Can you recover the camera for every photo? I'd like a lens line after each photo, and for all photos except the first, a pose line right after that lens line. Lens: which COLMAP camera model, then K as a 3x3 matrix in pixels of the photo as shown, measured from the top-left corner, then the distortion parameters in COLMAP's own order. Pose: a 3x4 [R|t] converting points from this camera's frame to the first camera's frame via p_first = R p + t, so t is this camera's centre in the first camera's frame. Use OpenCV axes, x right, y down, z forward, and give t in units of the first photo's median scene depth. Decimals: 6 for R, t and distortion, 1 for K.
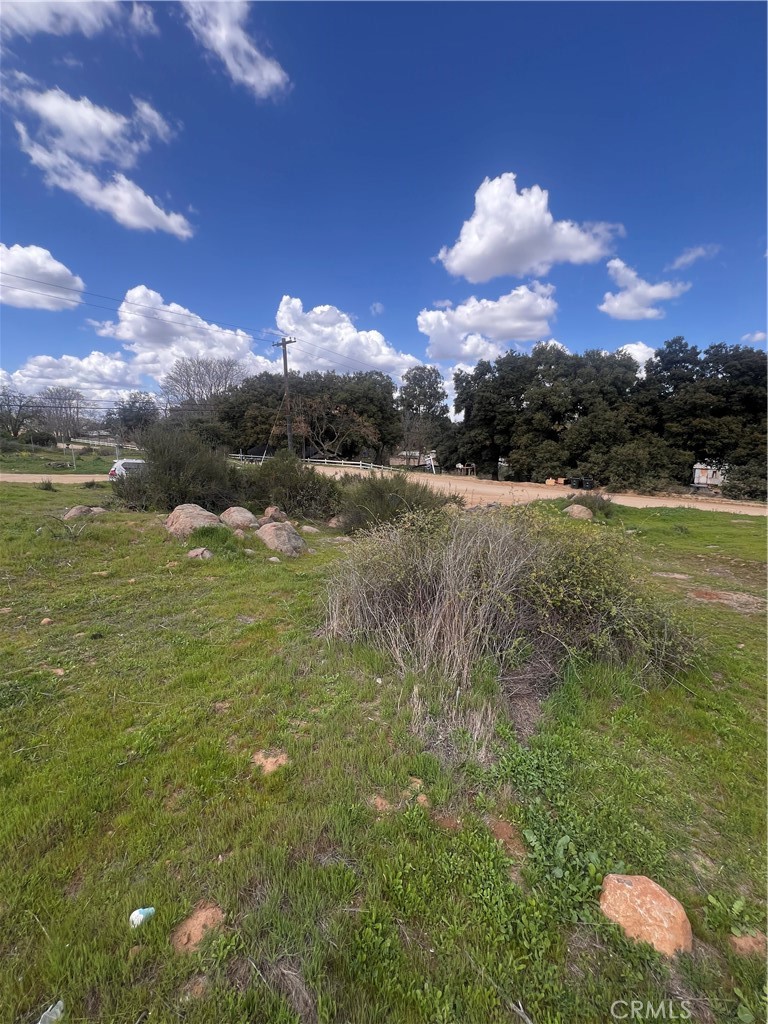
lens RADIAL K [[415.3, 0, 384.0], [0, 415.3, 512.0], [0, 0, 1]] dist [-0.001975, -0.000330]
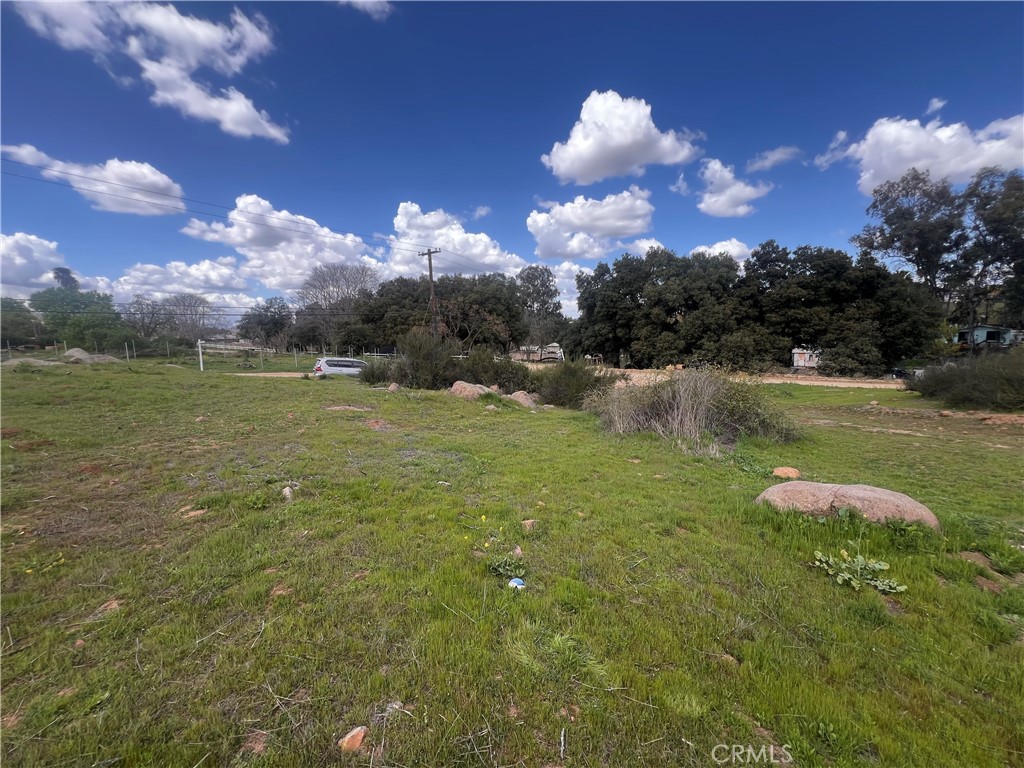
lens RADIAL K [[415.3, 0, 510.5], [0, 415.3, 380.9], [0, 0, 1]] dist [-0.001975, -0.000330]
pose [[0.998592, -0.033566, 0.041070, -0.066637], [0.036157, 0.997289, -0.064083, 0.015536], [-0.038807, 0.065478, 0.997099, -0.089090]]
